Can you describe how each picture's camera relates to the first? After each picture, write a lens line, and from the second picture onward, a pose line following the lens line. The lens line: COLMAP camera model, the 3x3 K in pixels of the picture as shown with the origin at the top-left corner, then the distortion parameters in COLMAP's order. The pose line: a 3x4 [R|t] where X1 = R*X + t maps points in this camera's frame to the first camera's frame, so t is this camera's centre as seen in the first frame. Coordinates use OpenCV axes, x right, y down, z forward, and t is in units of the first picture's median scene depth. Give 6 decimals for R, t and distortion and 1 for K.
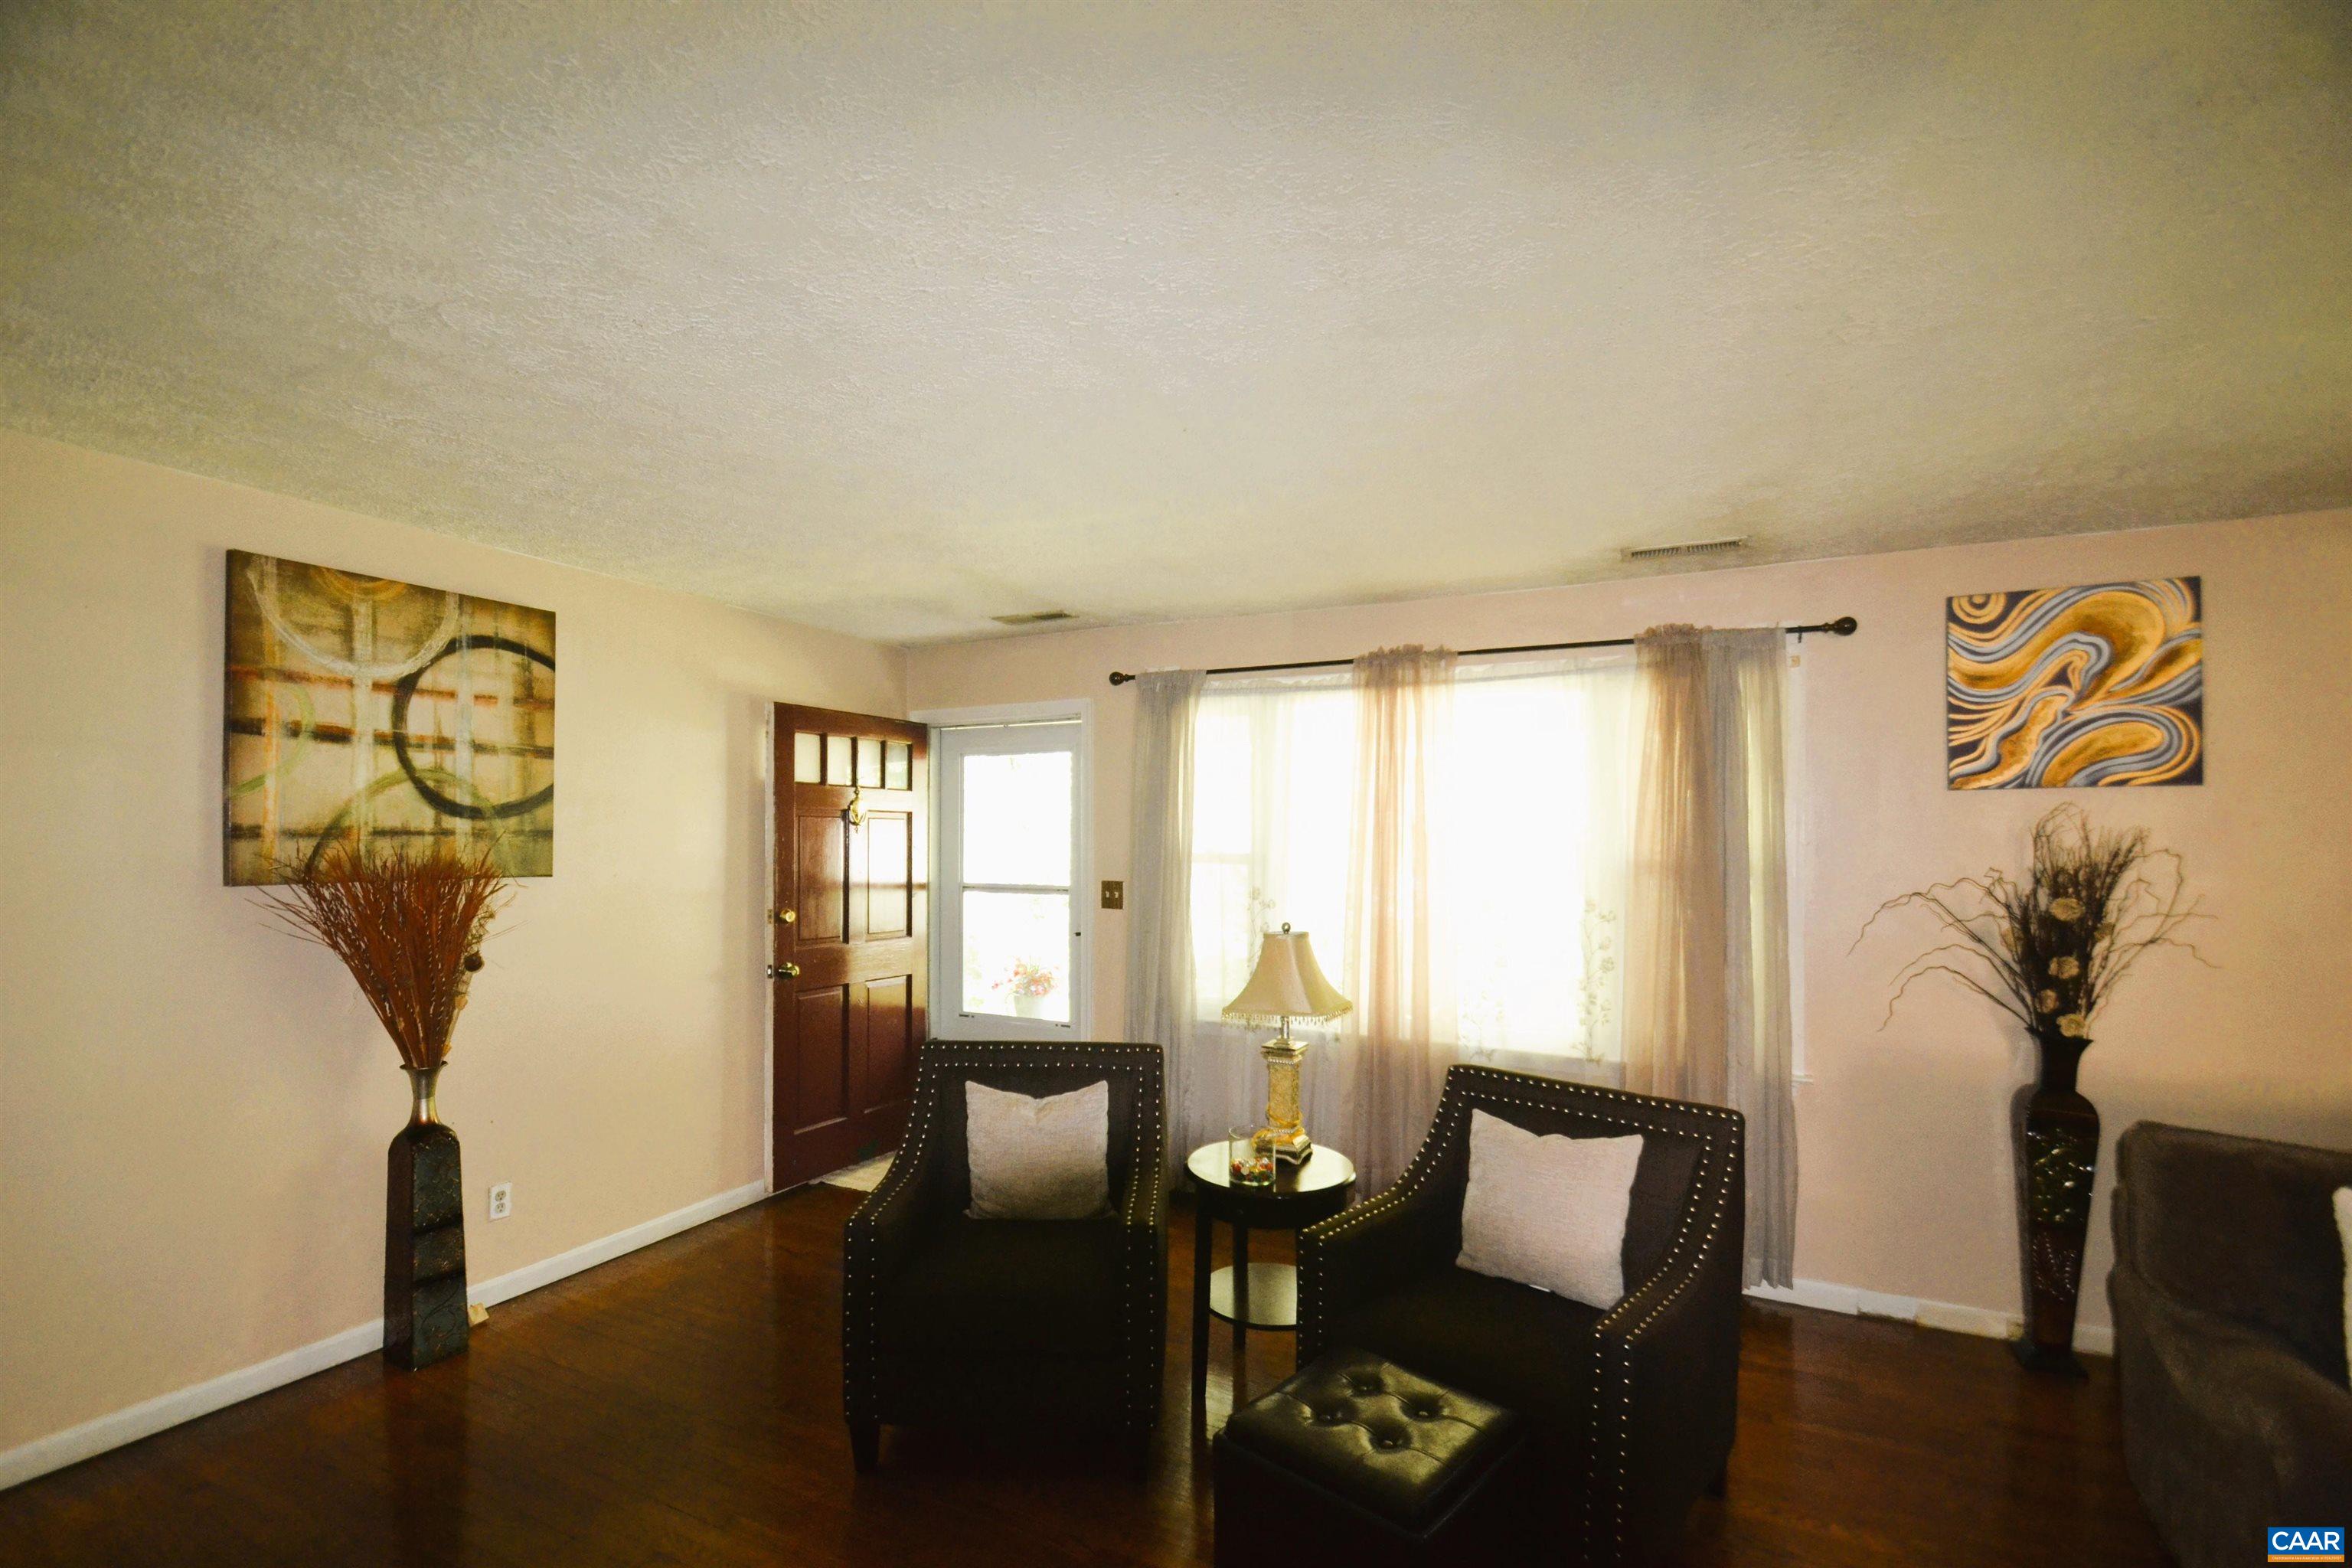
lens RADIAL K [[1048.4, 0, 1156.2], [0, 1048.4, 841.9], [0, 0, 1]] dist [0.017585, -0.020120]
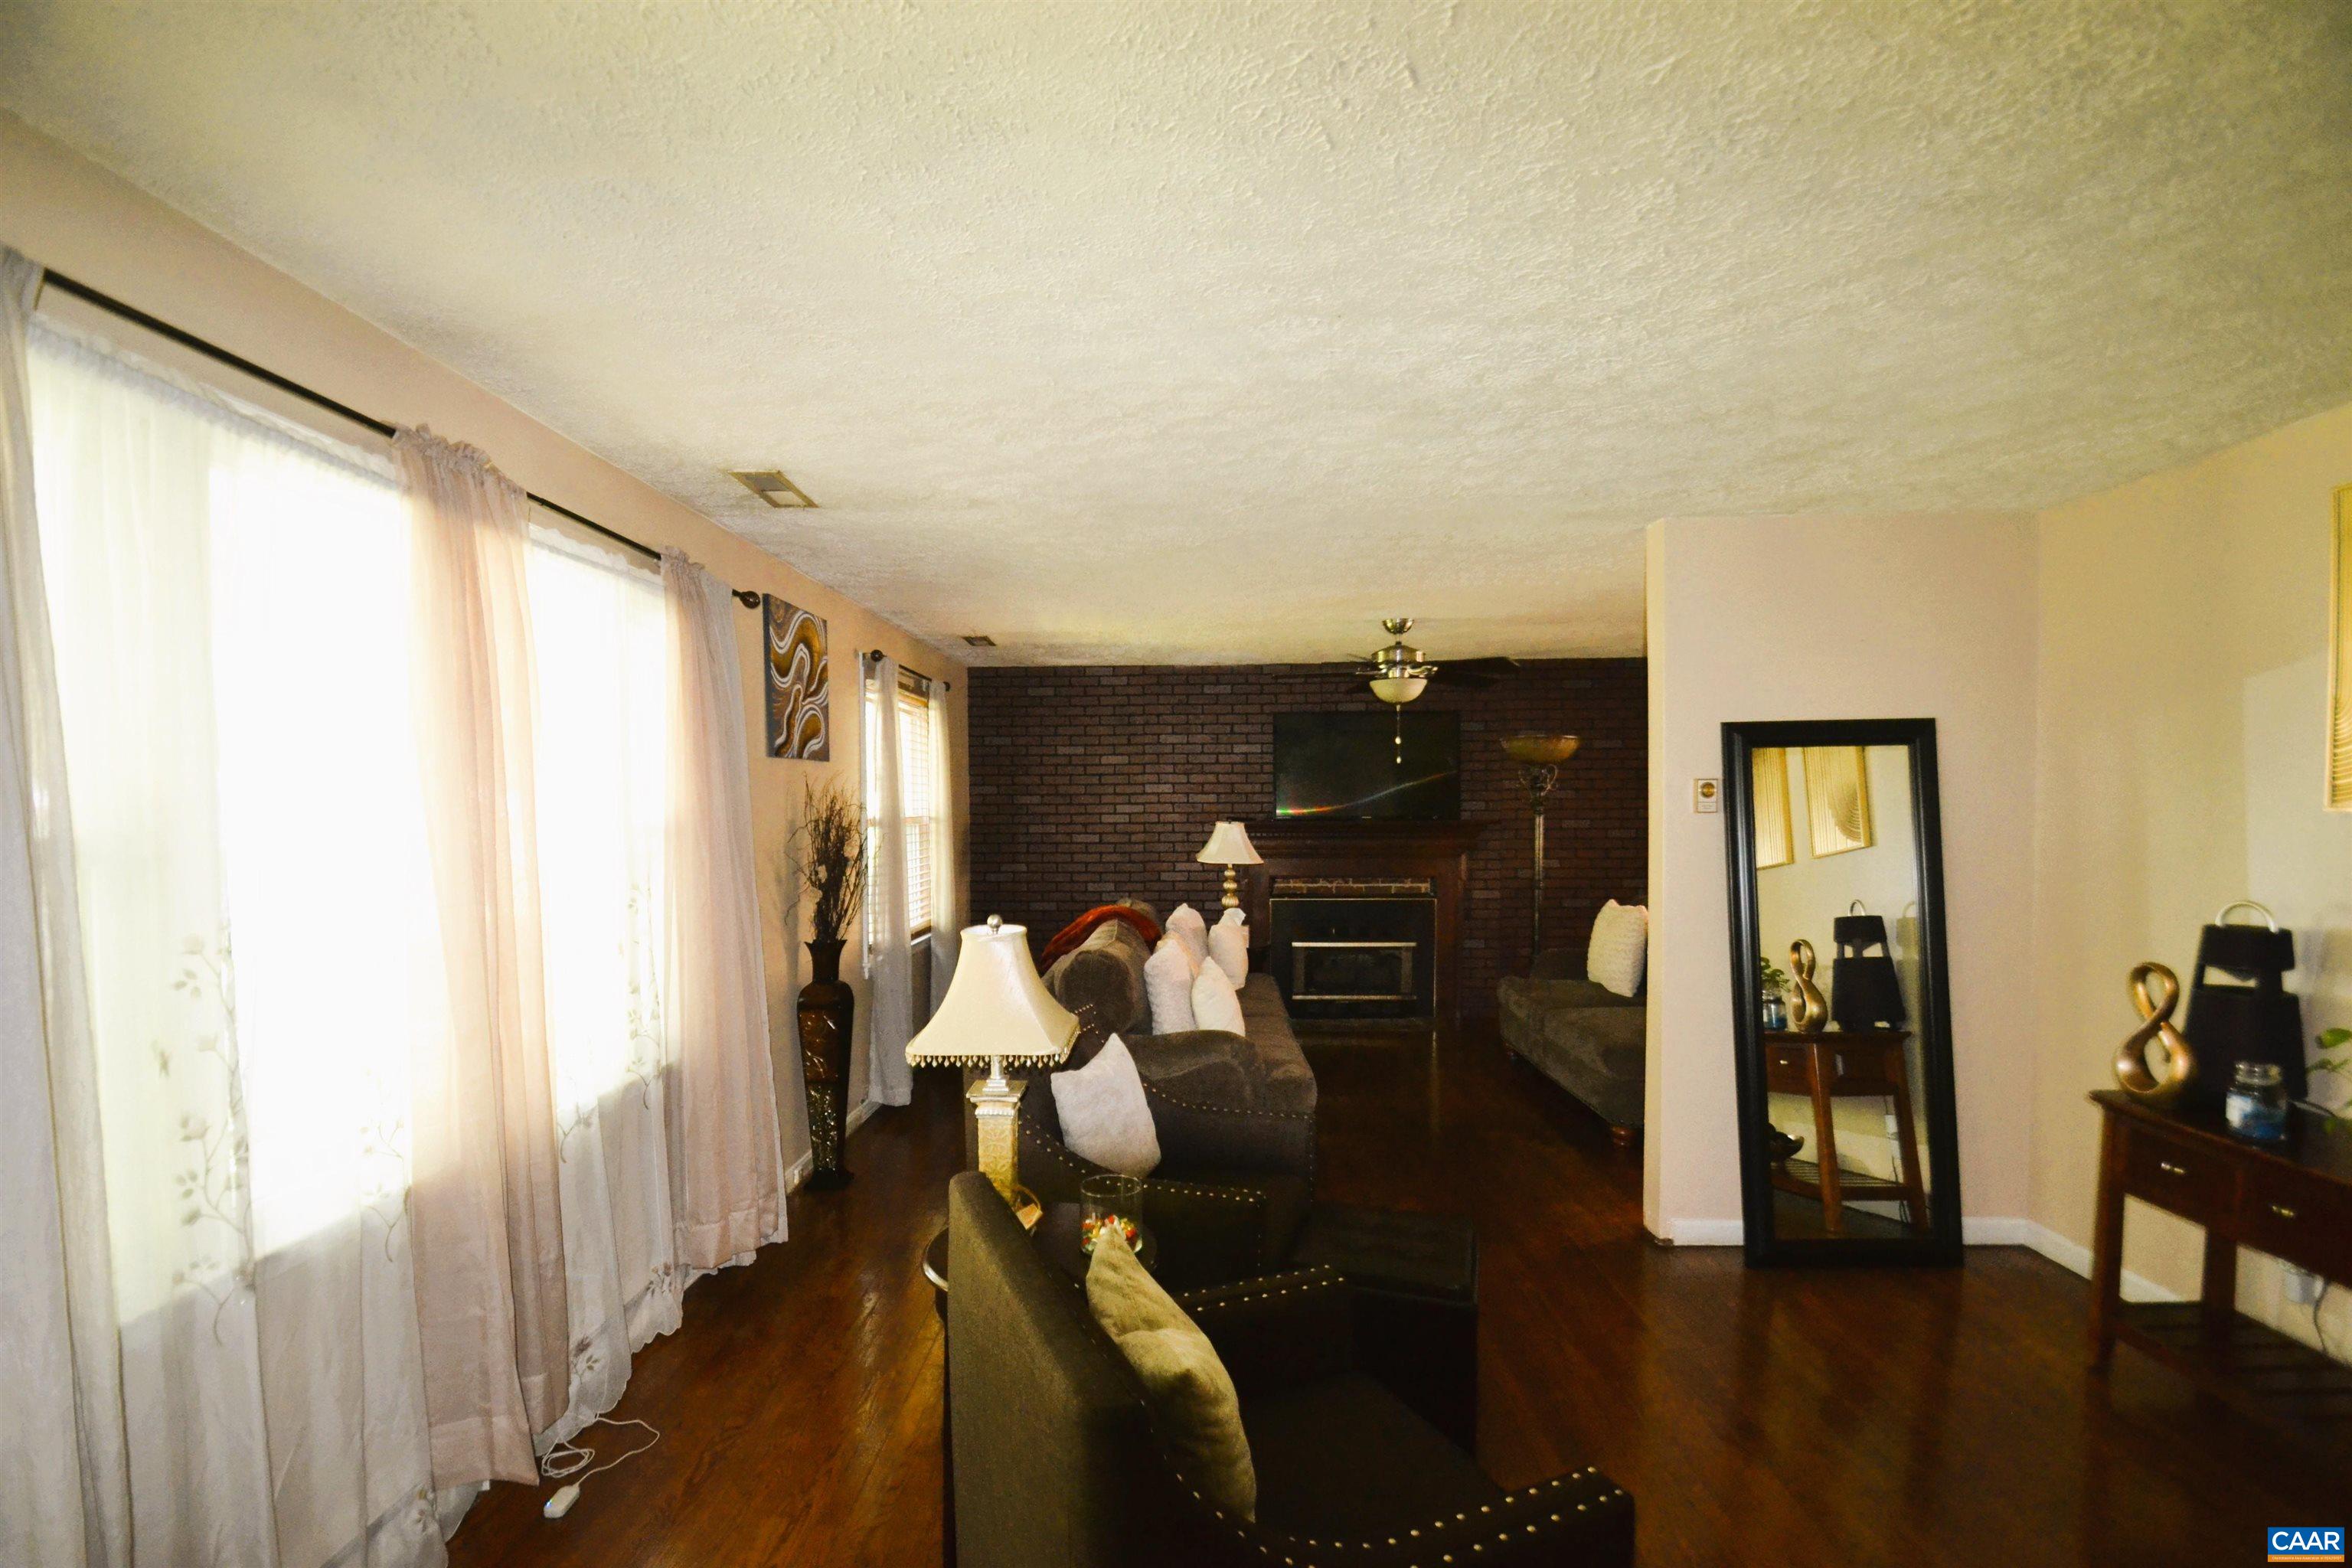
lens RADIAL K [[1048.4, 0, 1156.2], [0, 1048.4, 841.9], [0, 0, 1]] dist [0.017585, -0.020120]
pose [[-0.418826, -0.036786, 0.907321, -0.517232], [0.003292, 0.999111, 0.042027, -0.001593], [-0.908061, 0.020589, -0.418332, 1.109852]]
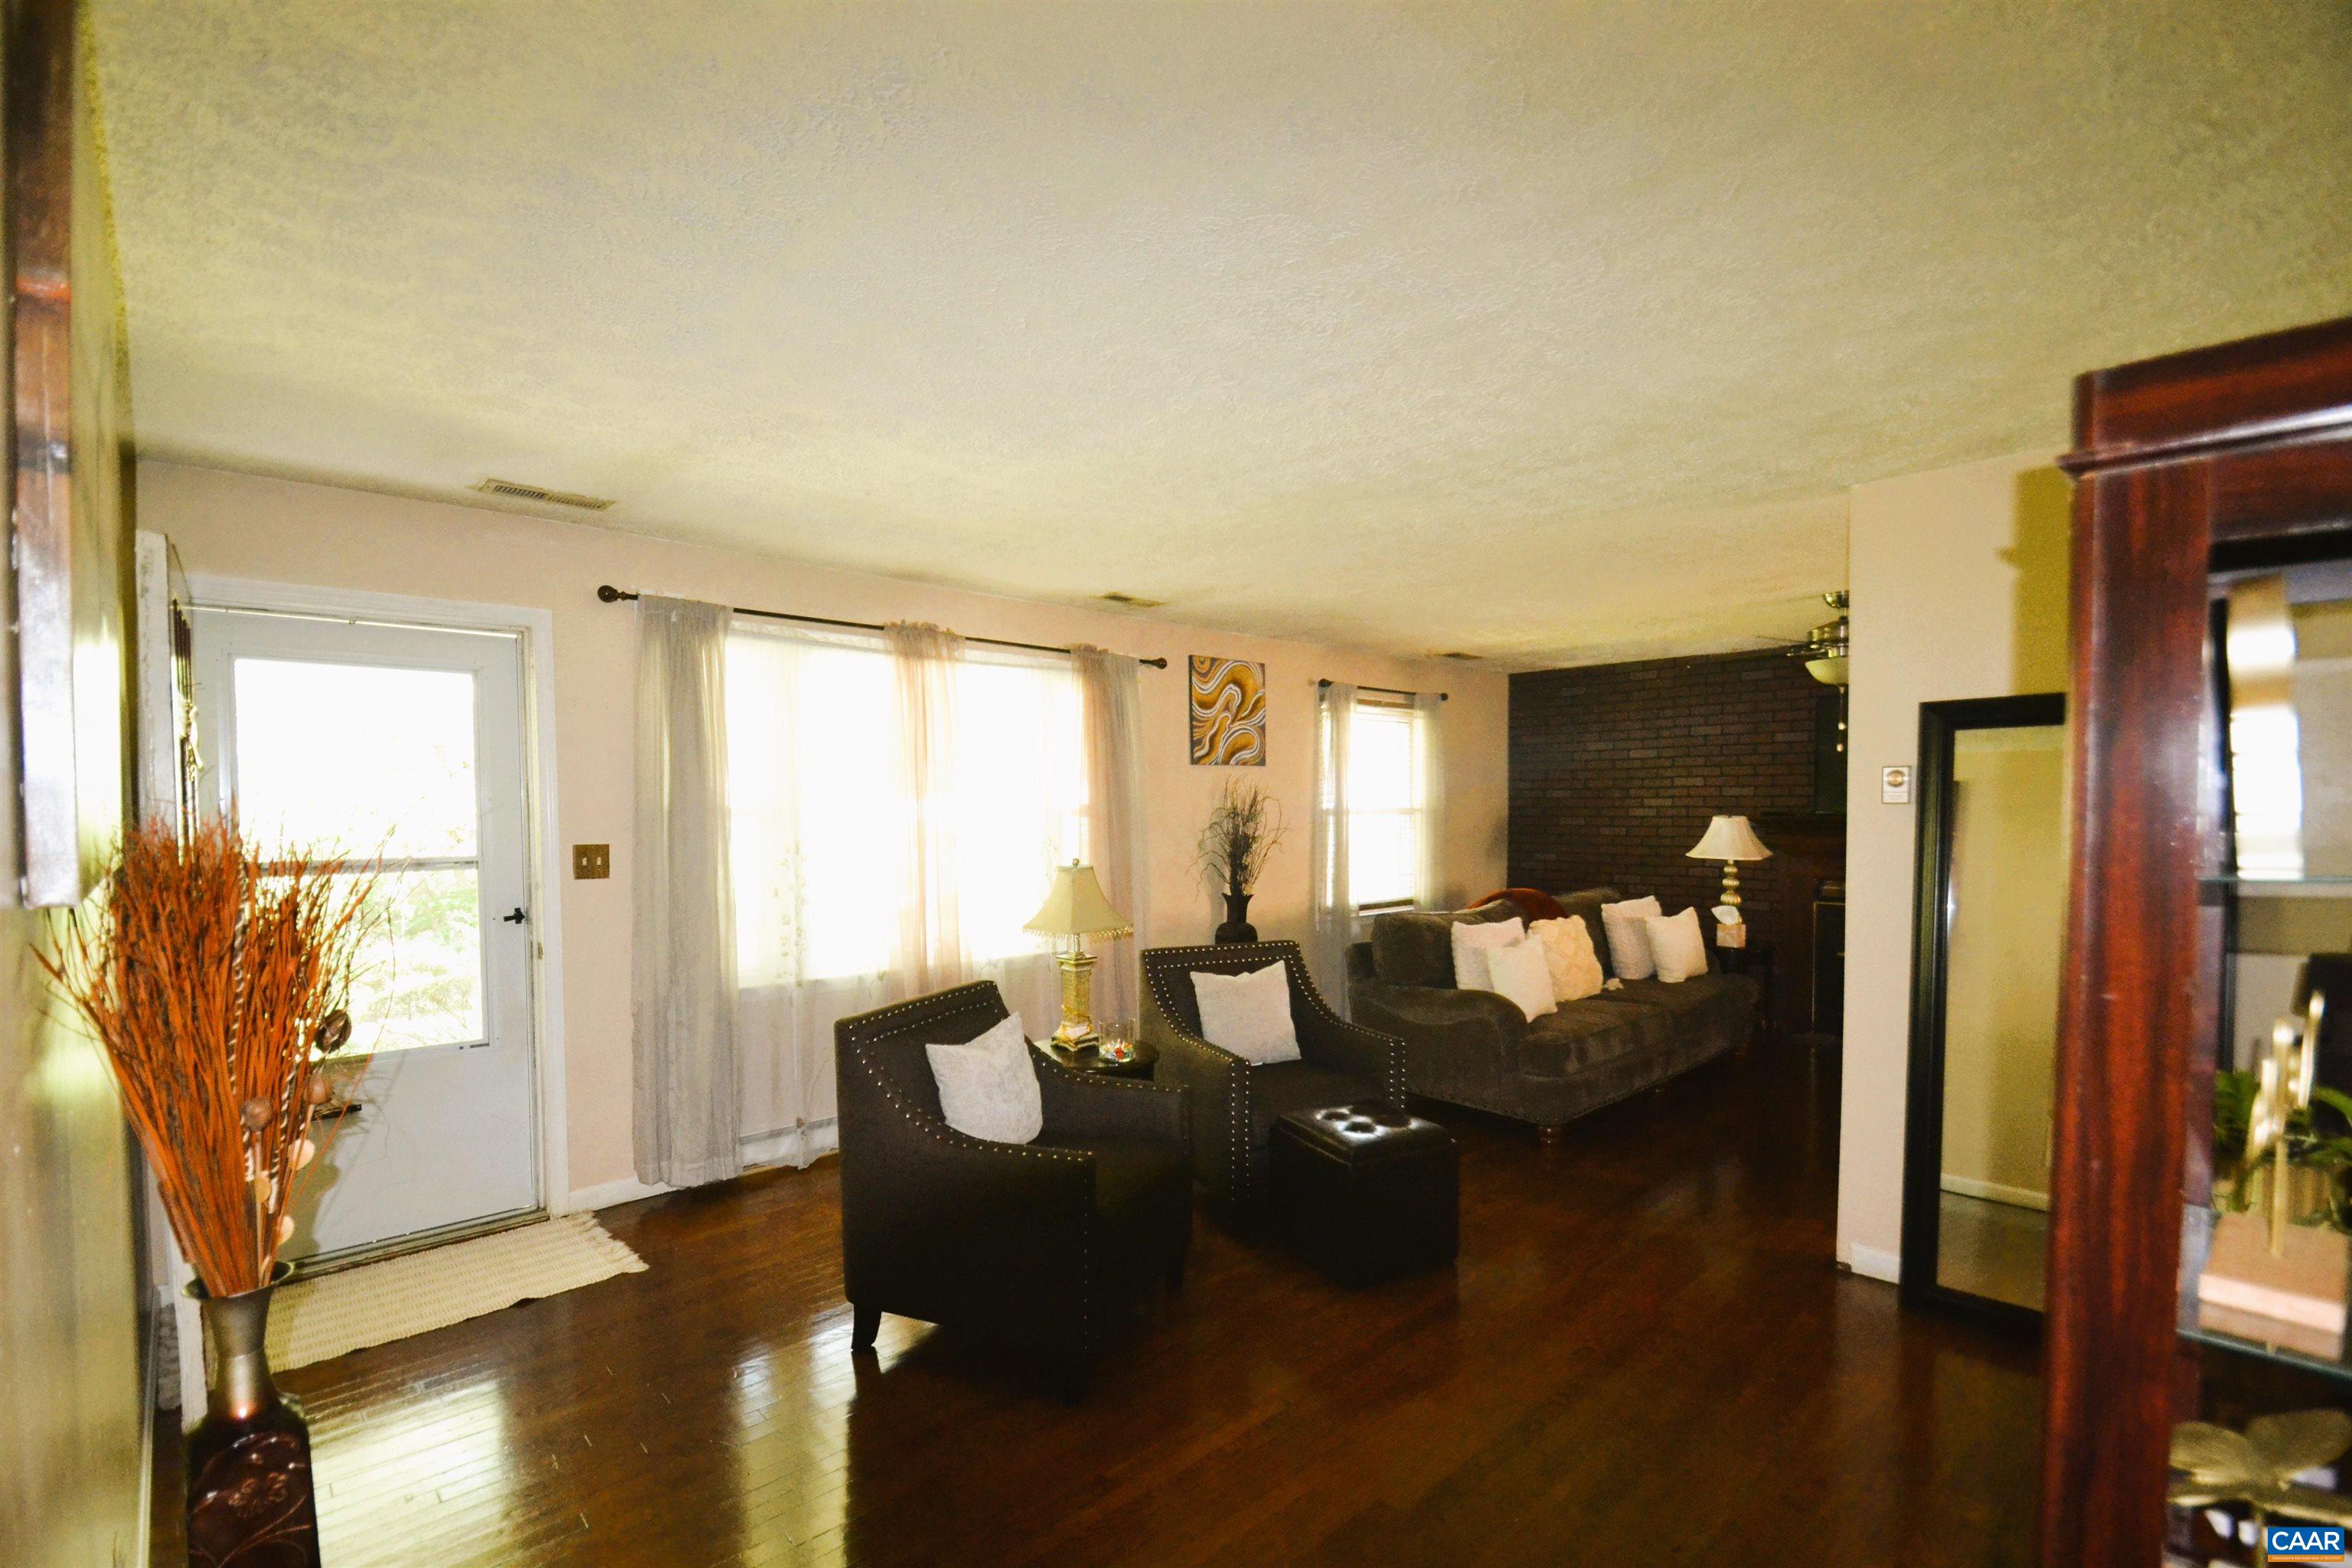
lens RADIAL K [[1048.4, 0, 1156.2], [0, 1048.4, 841.9], [0, 0, 1]] dist [0.017585, -0.020120]
pose [[0.344180, -0.040809, 0.938016, -0.929991], [0.006418, 0.999134, 0.041113, 0.006955], [-0.938882, -0.008130, 0.344144, 0.451629]]
